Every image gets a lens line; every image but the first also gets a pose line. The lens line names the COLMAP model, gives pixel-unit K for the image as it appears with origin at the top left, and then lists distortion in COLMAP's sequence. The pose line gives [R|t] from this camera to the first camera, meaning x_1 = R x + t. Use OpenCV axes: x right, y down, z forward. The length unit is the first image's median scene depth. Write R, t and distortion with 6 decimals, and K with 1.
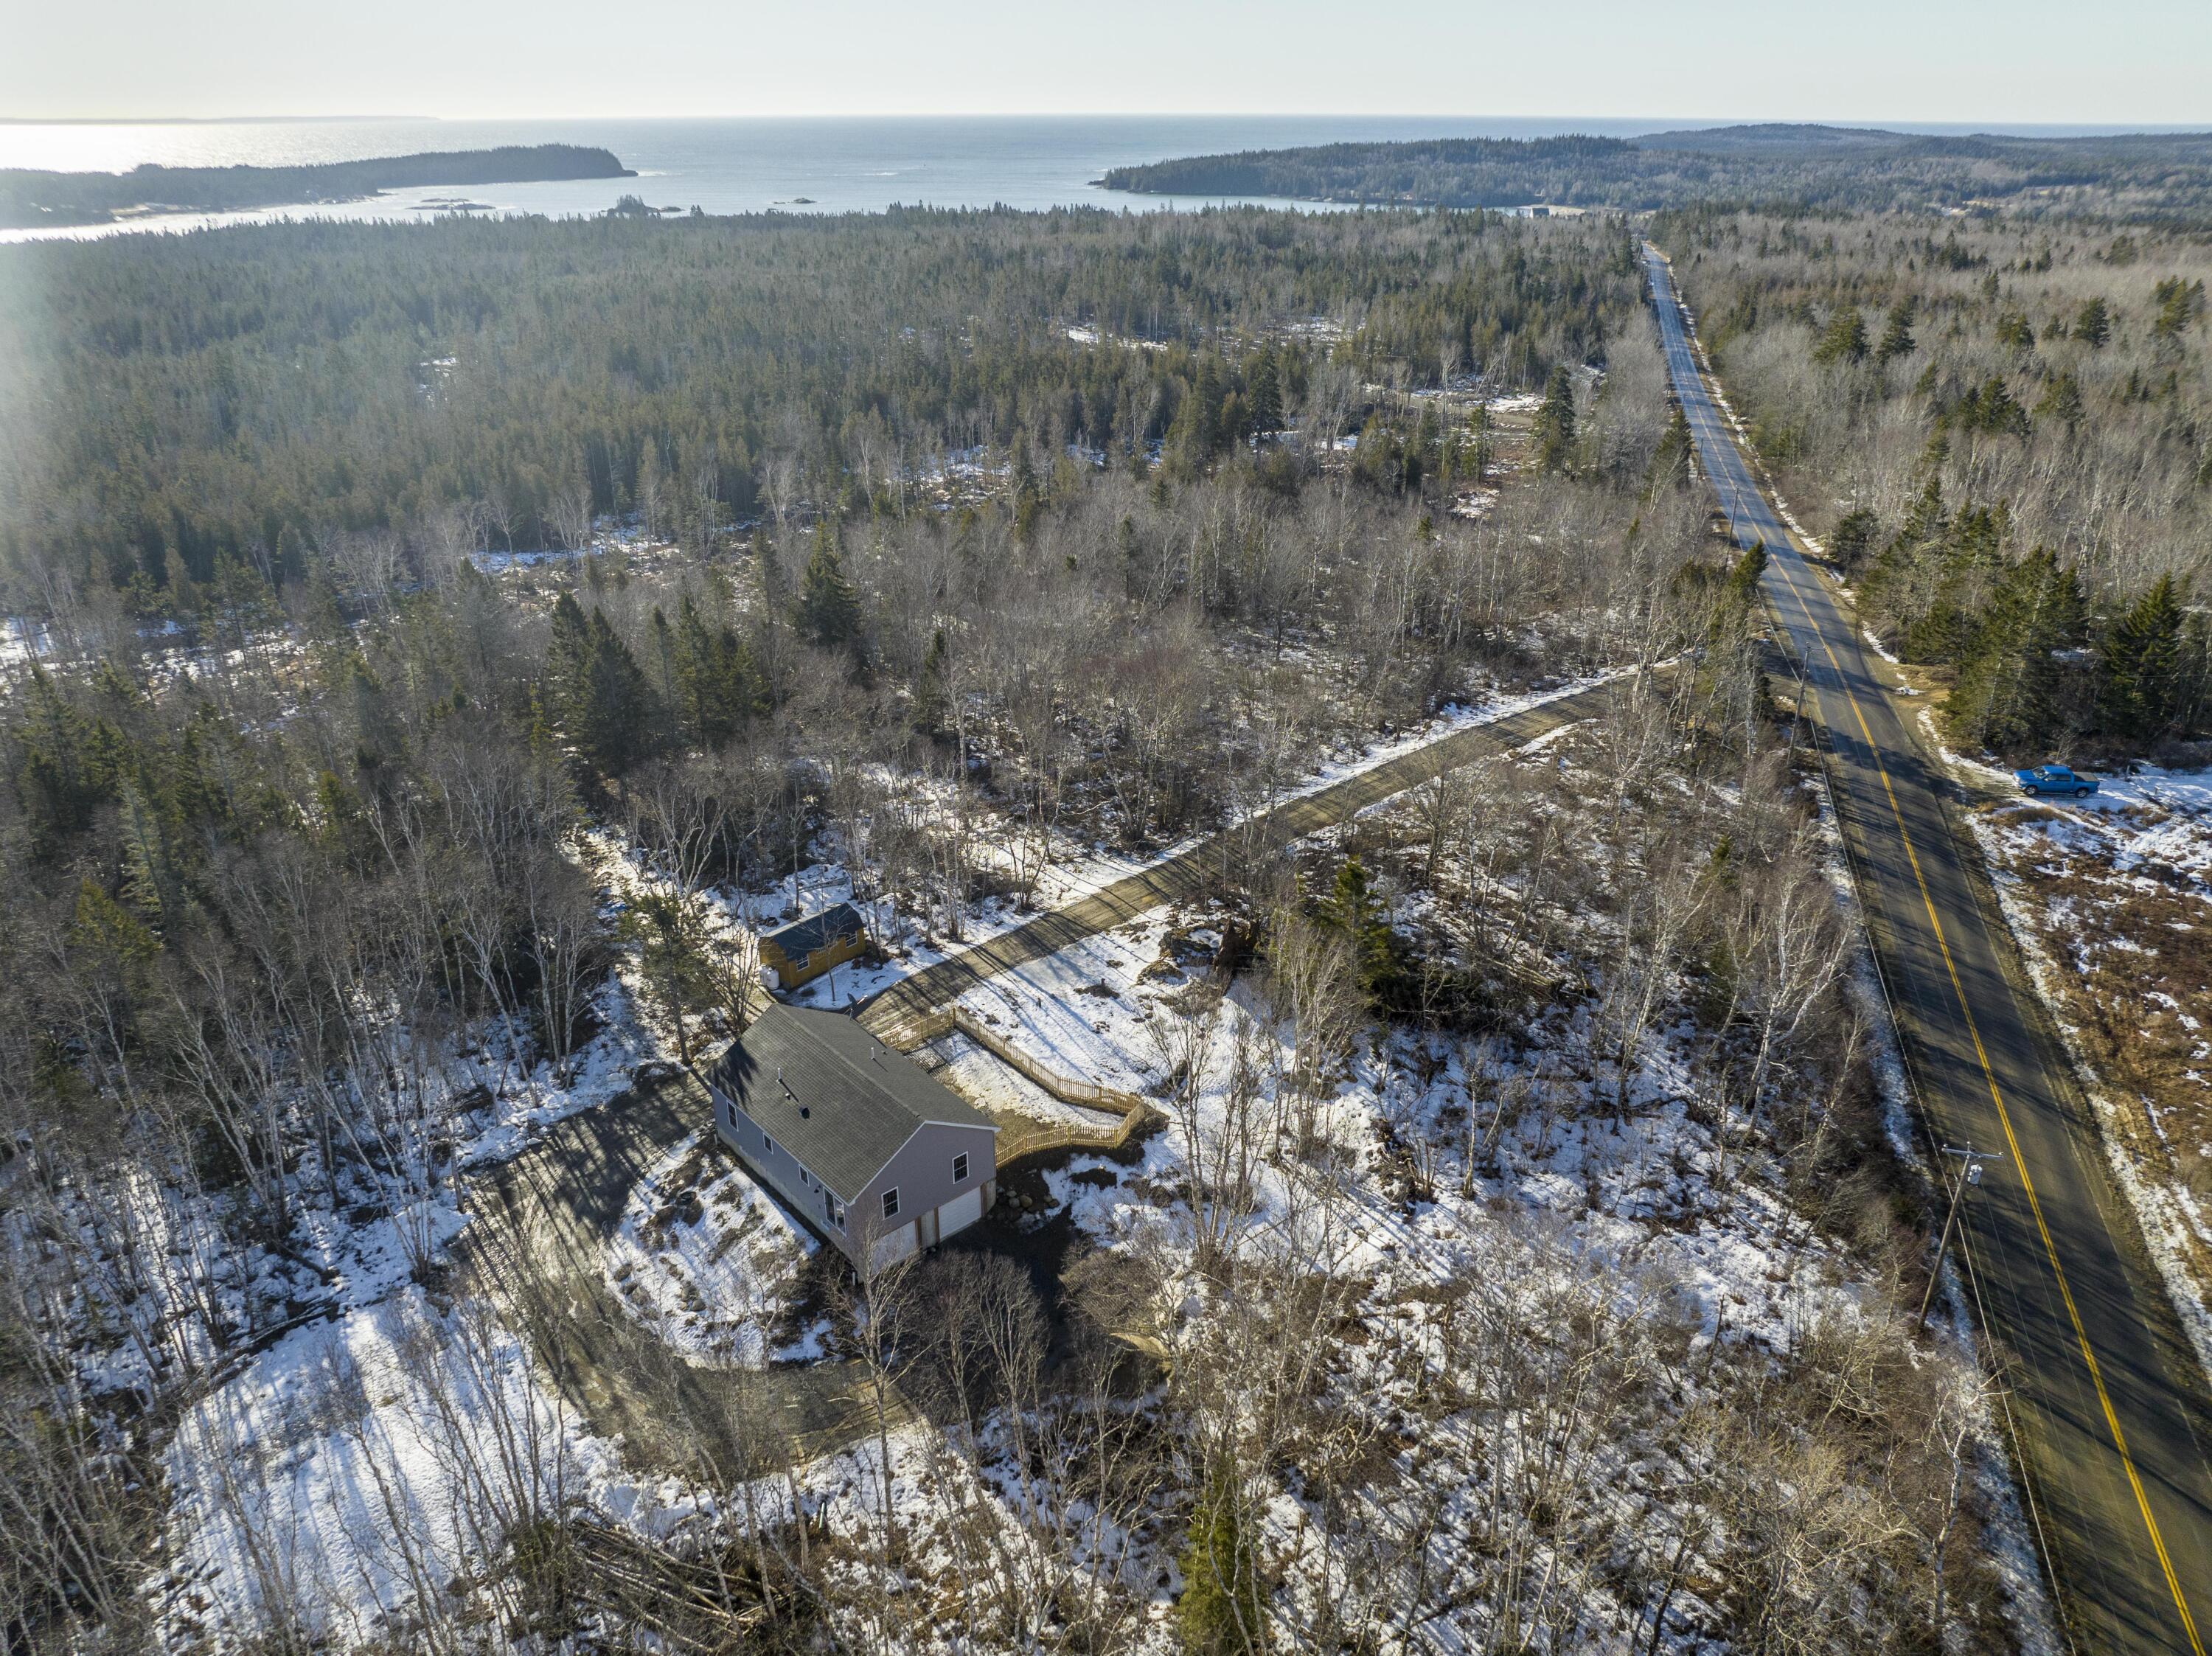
lens RADIAL K [[1559.8, 0, 1107.9], [0, 1559.8, 840.7], [0, 0, 1]] dist [-0.034991, 0.004497]
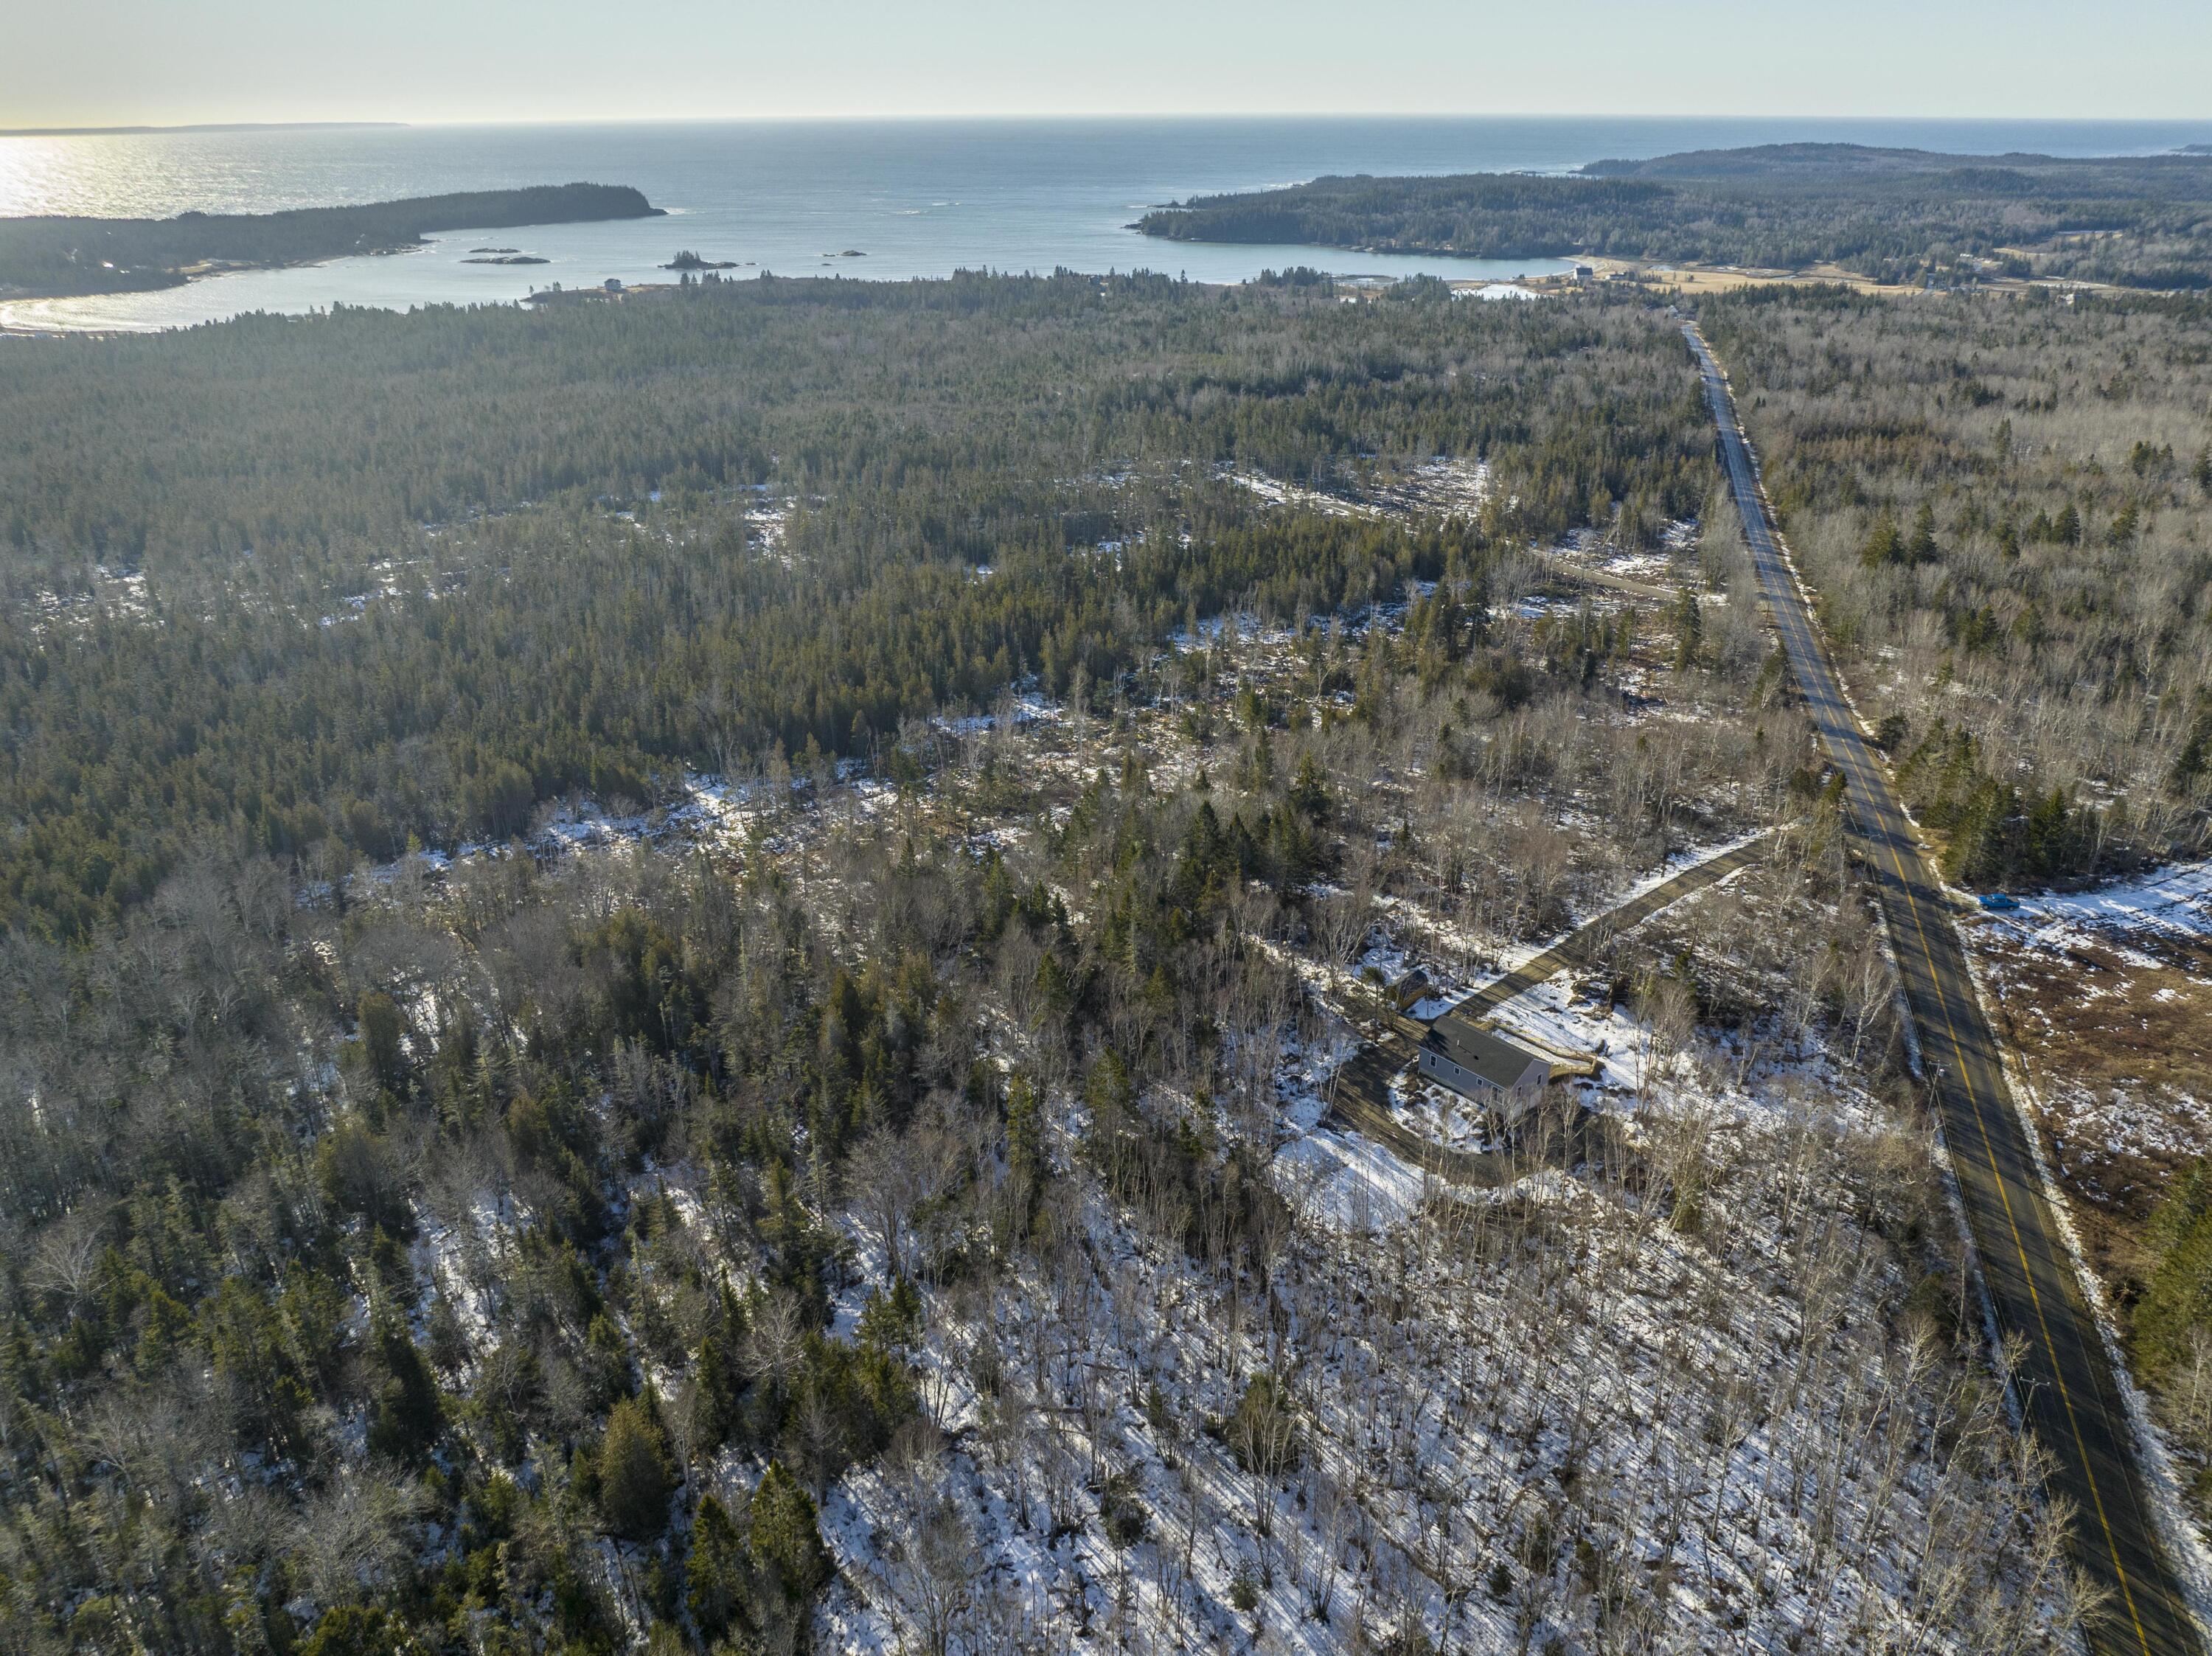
lens RADIAL K [[1654.8, 0, 1104.9], [0, 1654.8, 825.5], [0, 0, 1]] dist [-0.040034, 0.001612]
pose [[0.999990, -0.004072, -0.002047, -0.681145], [0.004007, 0.999518, -0.030791, -0.101124], [0.002172, 0.030782, 0.999524, -1.431430]]
